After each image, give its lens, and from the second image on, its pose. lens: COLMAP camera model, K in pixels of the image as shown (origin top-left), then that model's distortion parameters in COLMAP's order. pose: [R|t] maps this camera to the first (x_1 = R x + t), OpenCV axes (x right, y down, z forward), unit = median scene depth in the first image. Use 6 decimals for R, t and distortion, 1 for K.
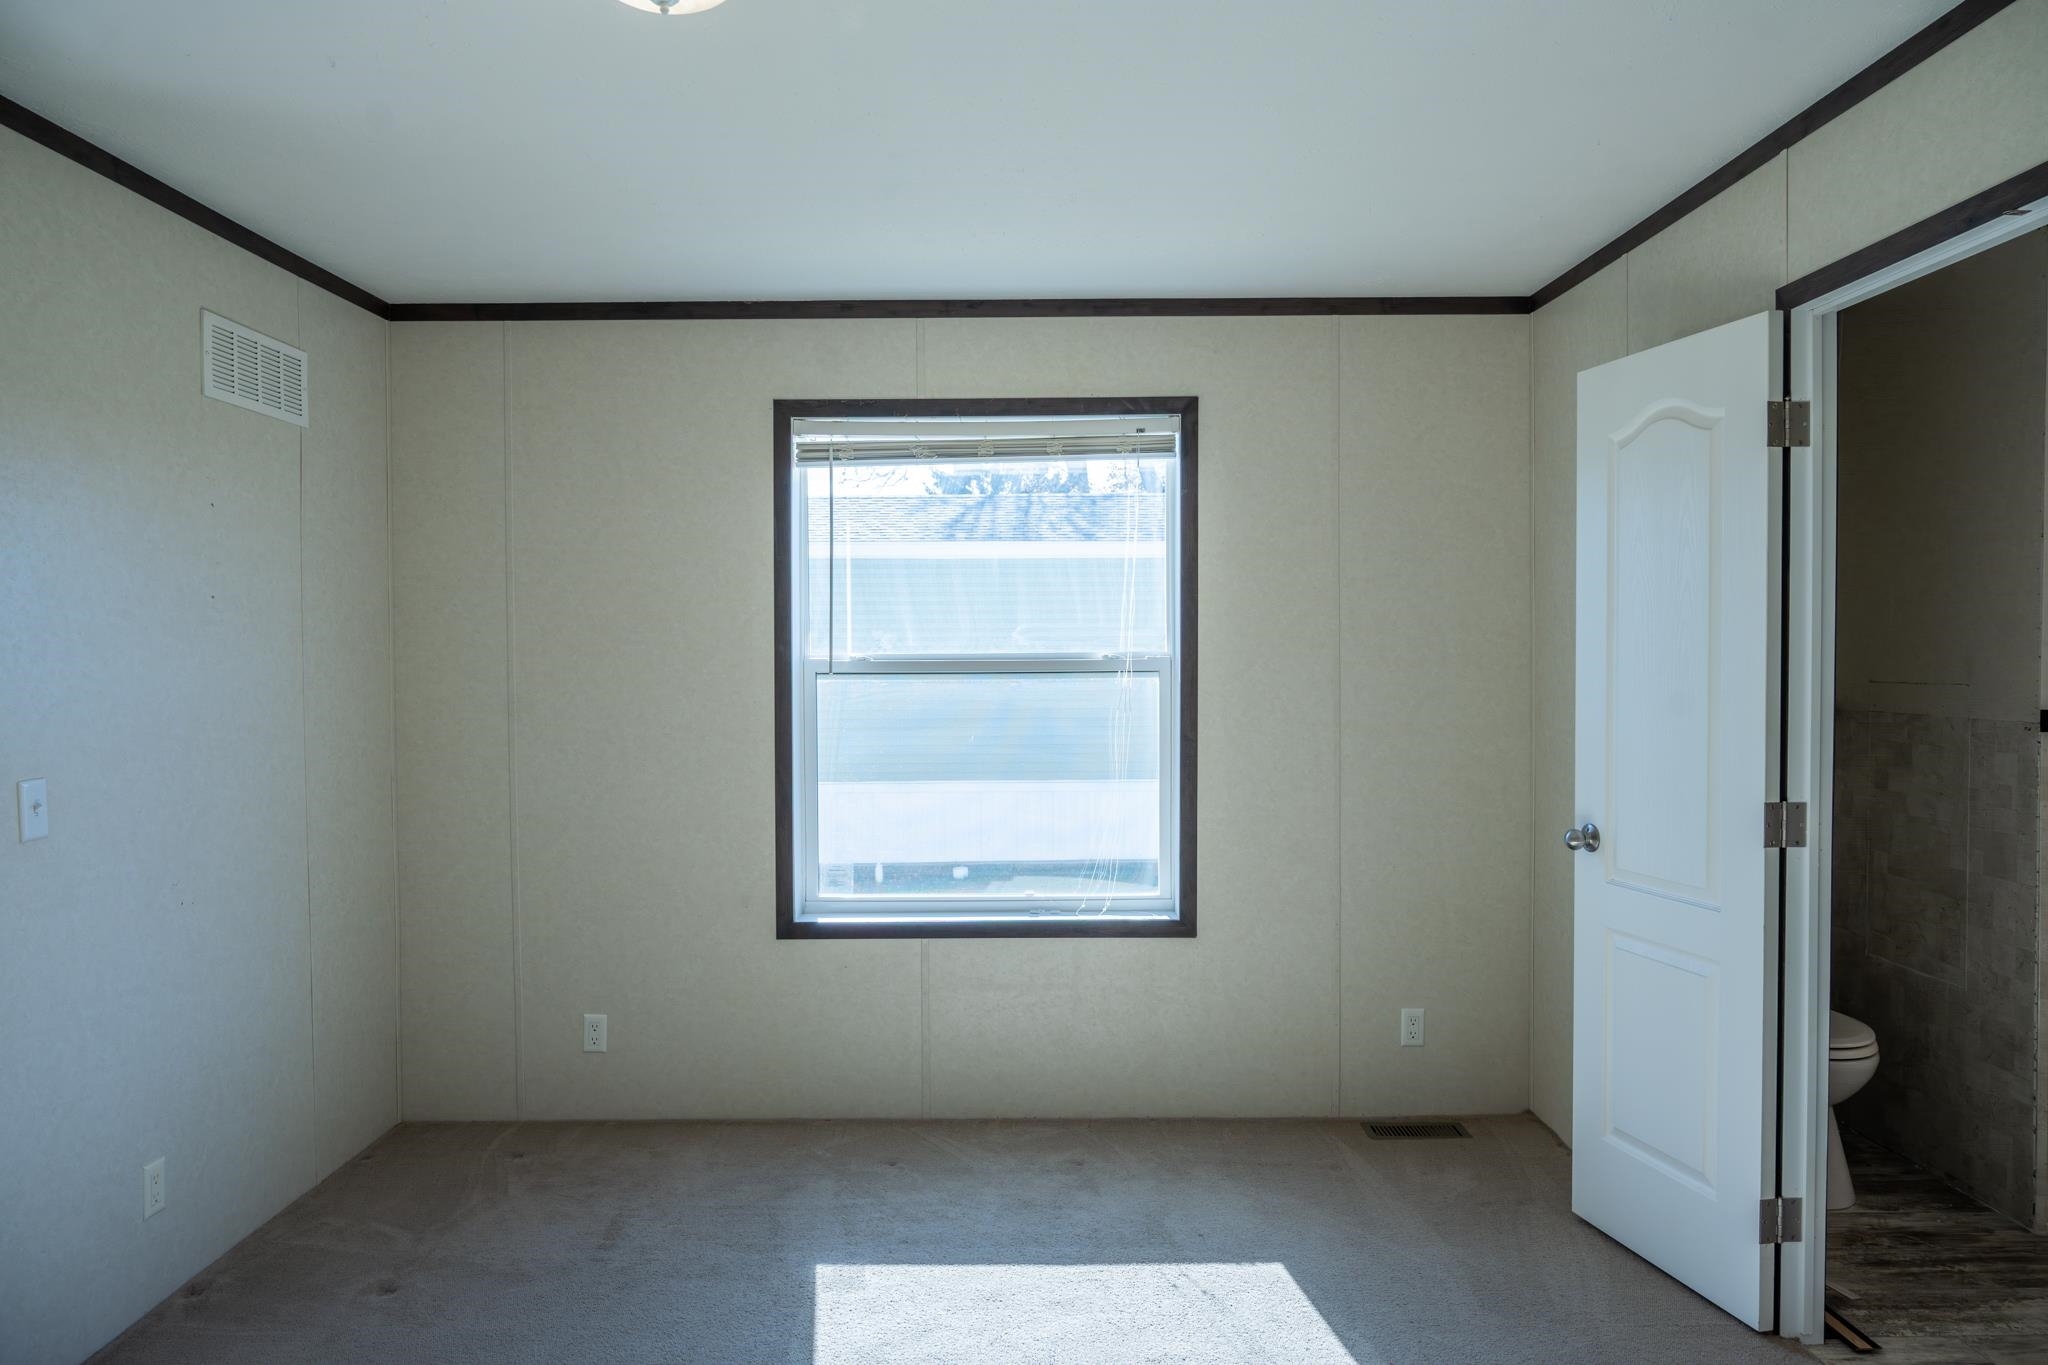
lens RADIAL K [[1362.5, 0, 1022.5], [0, 1362.5, 674.9], [0, 0, 1]] dist [-0.007502, 0.004219]
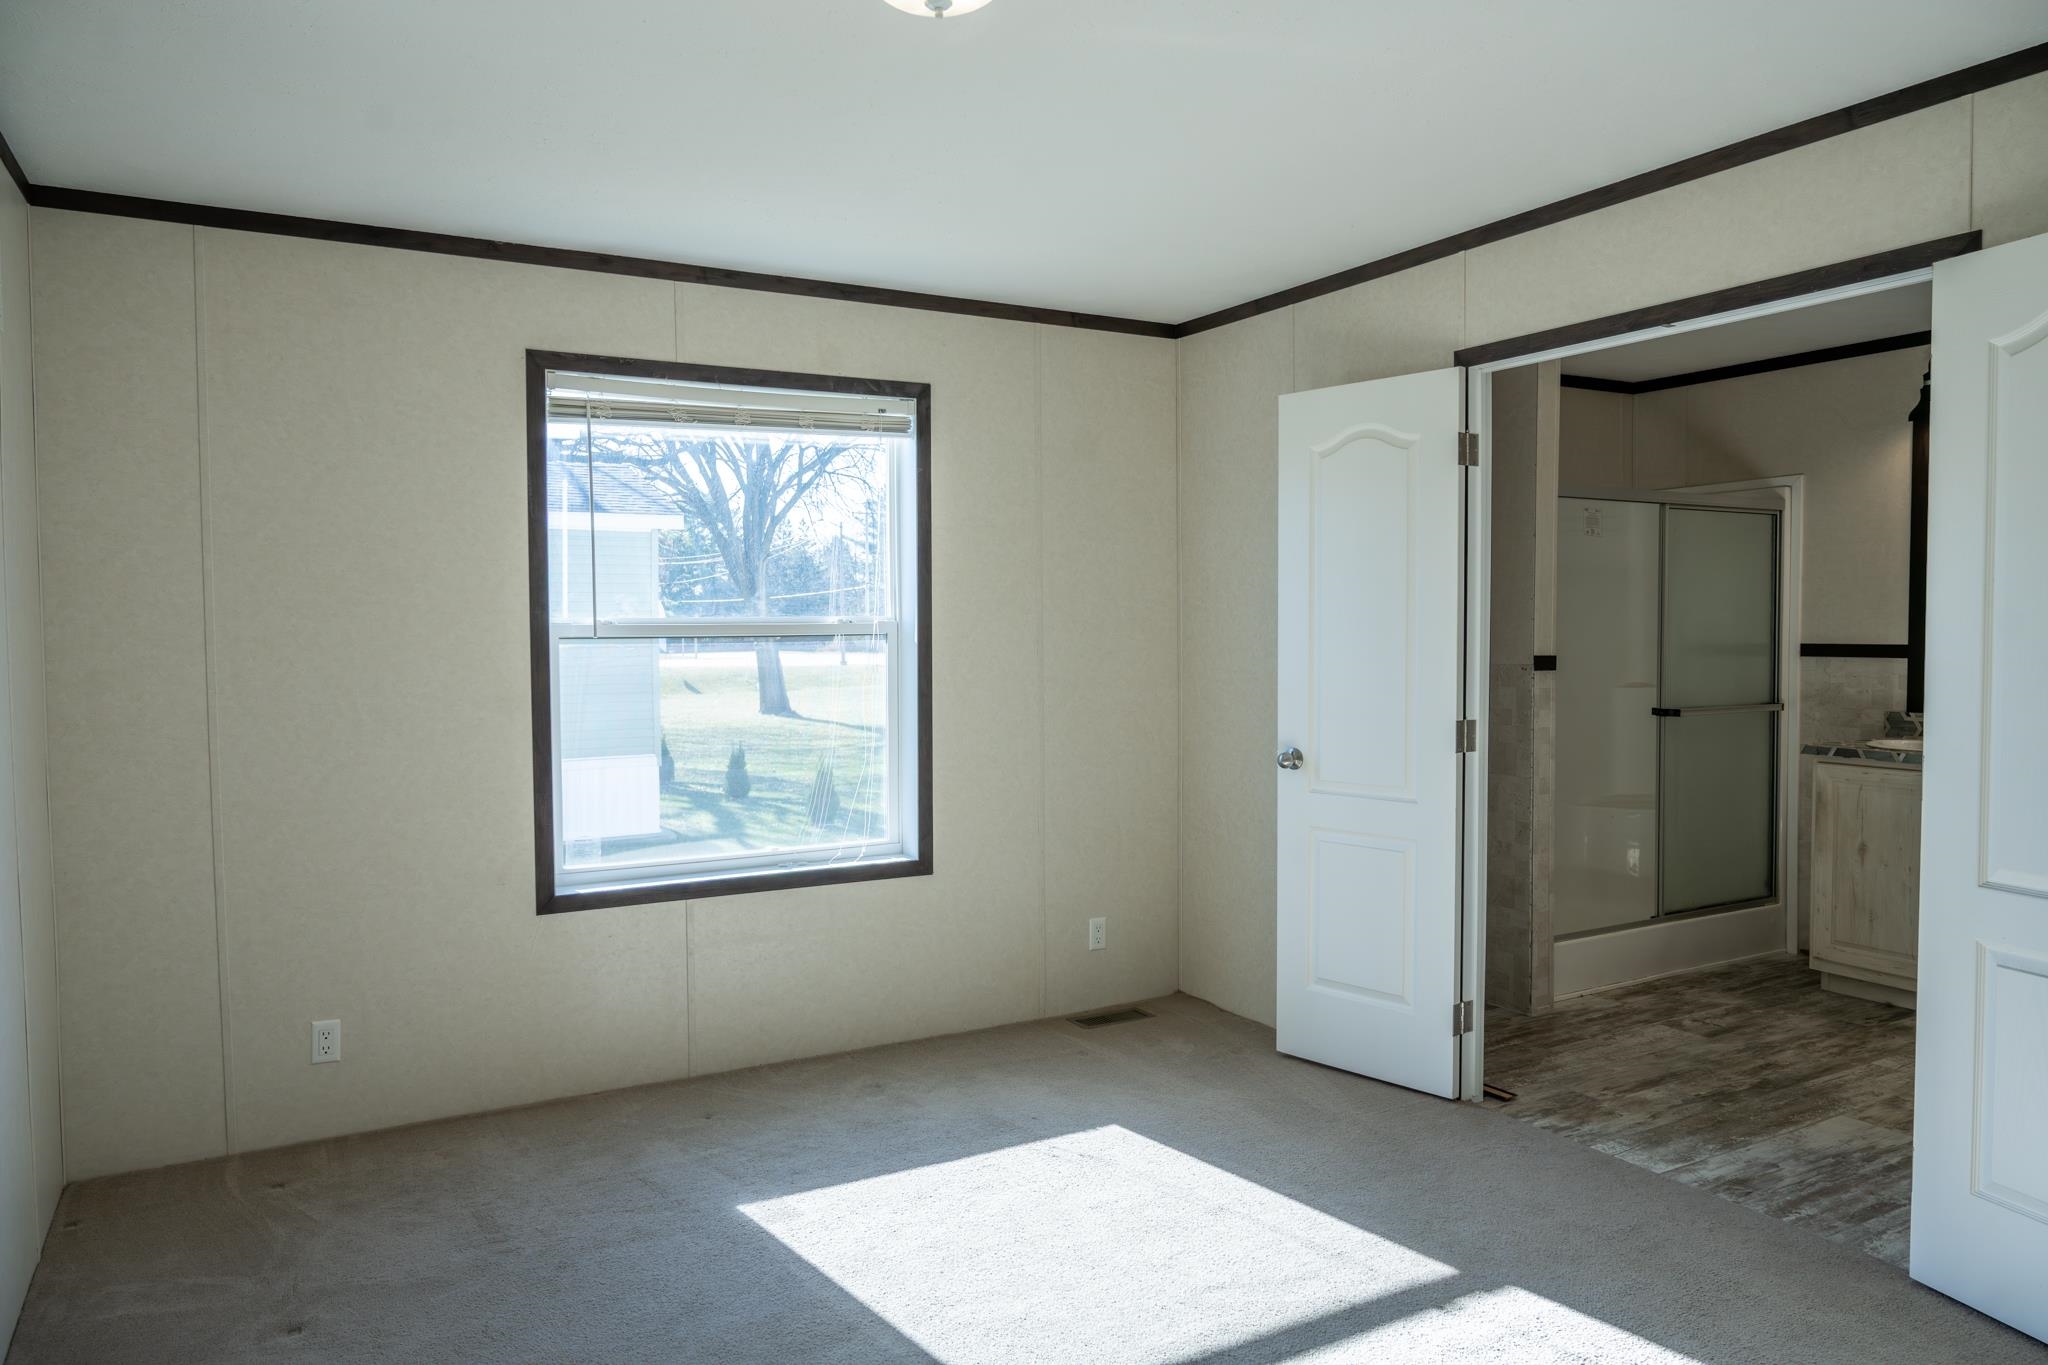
lens RADIAL K [[1362.5, 0, 1022.5], [0, 1362.5, 674.9], [0, 0, 1]] dist [-0.007502, 0.004219]
pose [[0.872048, -0.018091, 0.489086, -0.349046], [0.010389, 0.999776, 0.018458, 0.011148], [-0.489310, -0.011015, 0.872040, 0.000788]]
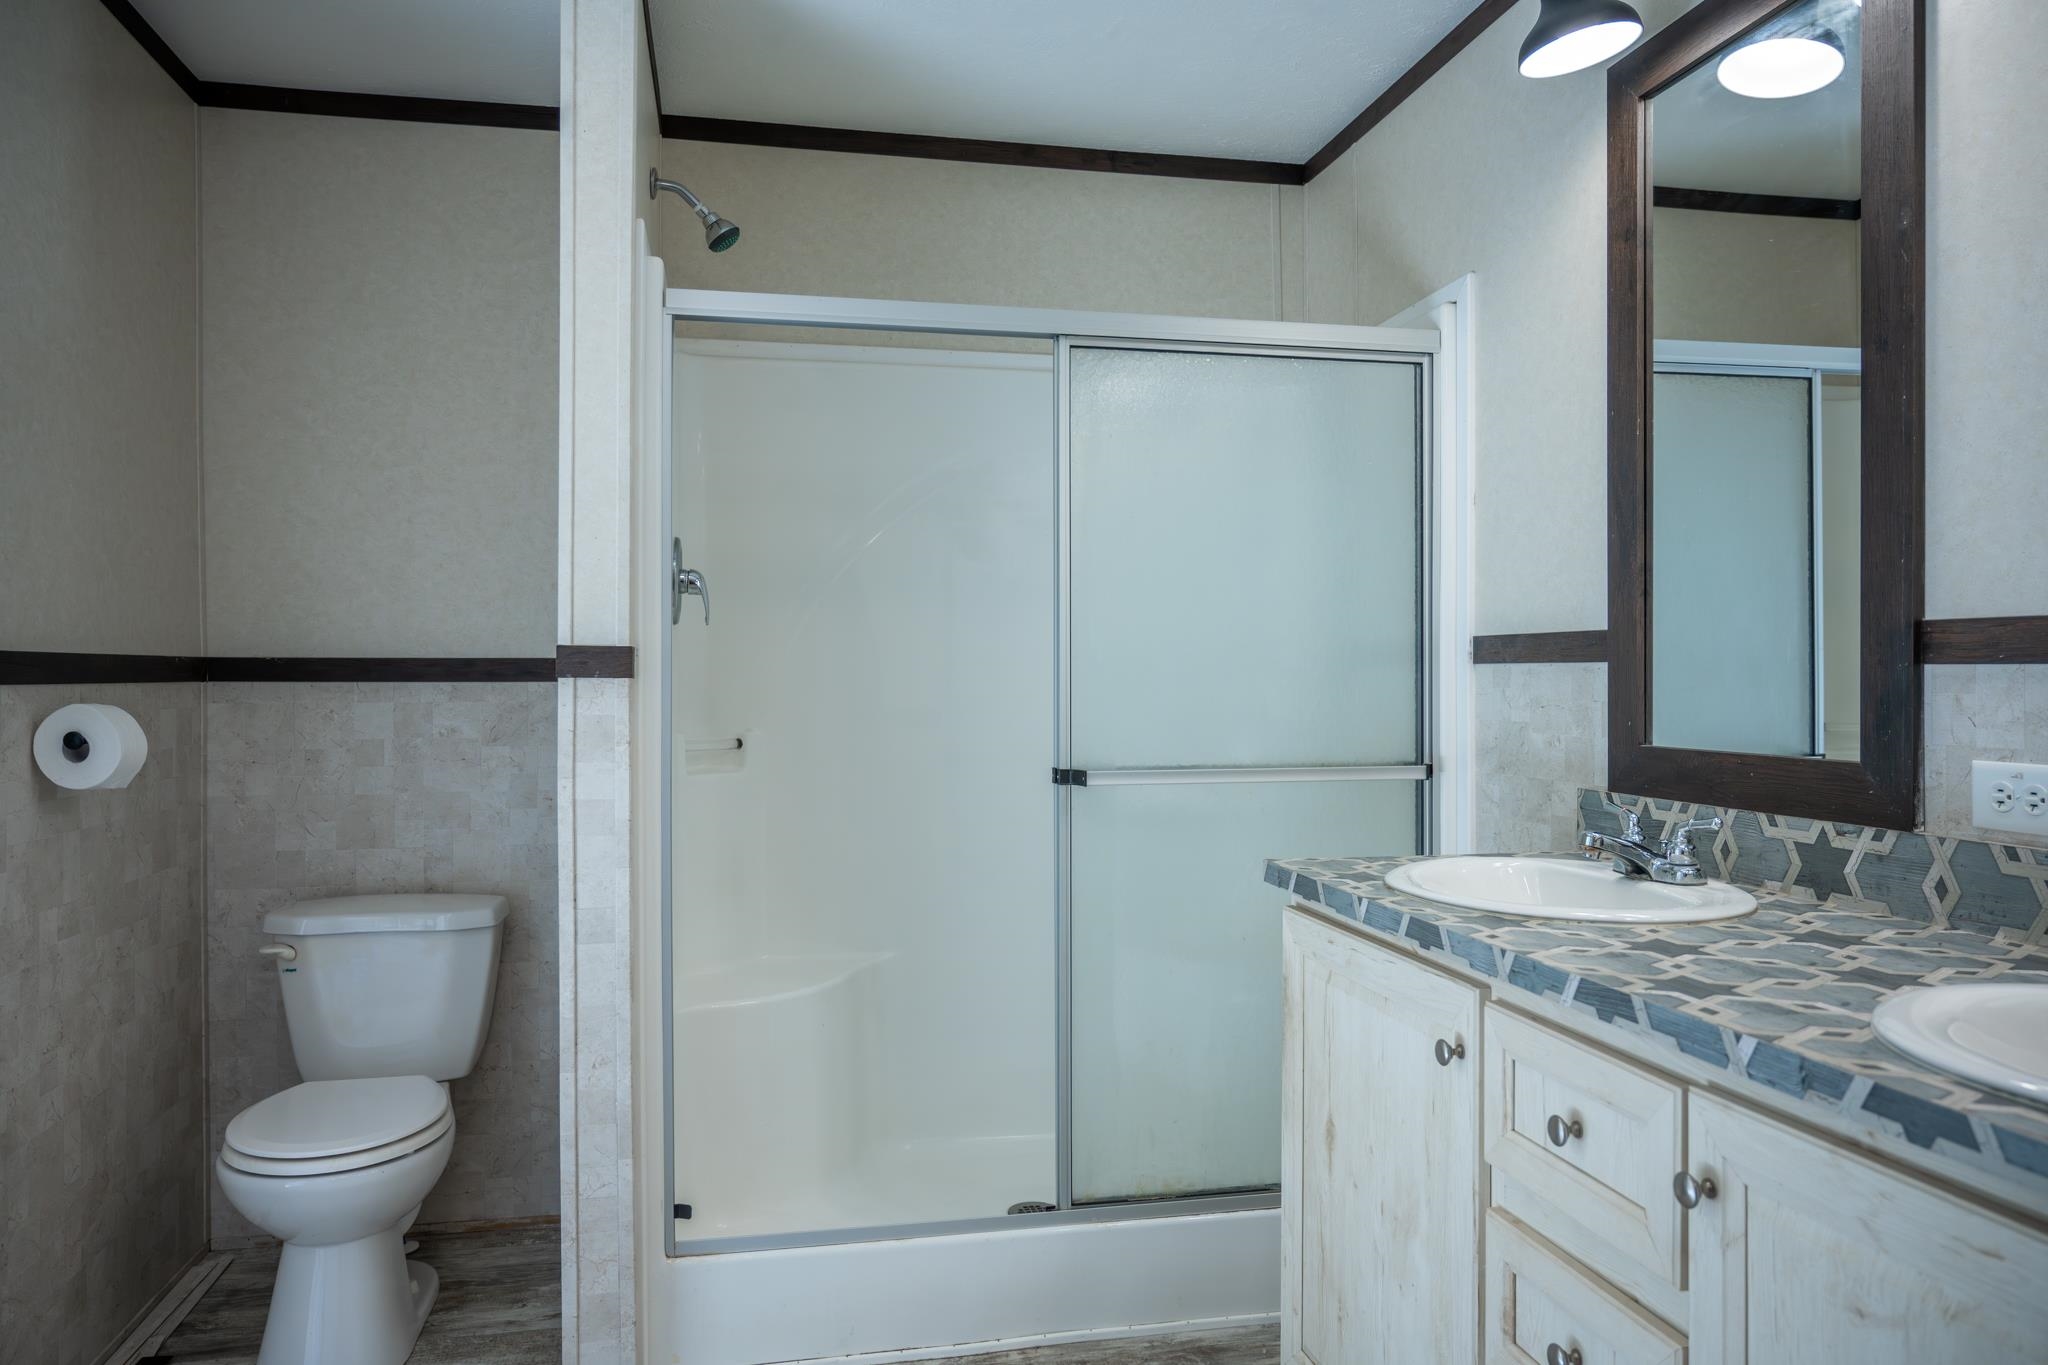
lens RADIAL K [[1377.0, 0, 1019.3], [0, 1377.0, 678.8], [0, 0, 1]] dist [-0.003440, -0.000035]
pose [[0.980114, 0.000457, 0.198436, 0.668124], [0.002531, 0.999887, -0.014804, 0.041694], [-0.198420, 0.015012, 0.980002, 0.226530]]
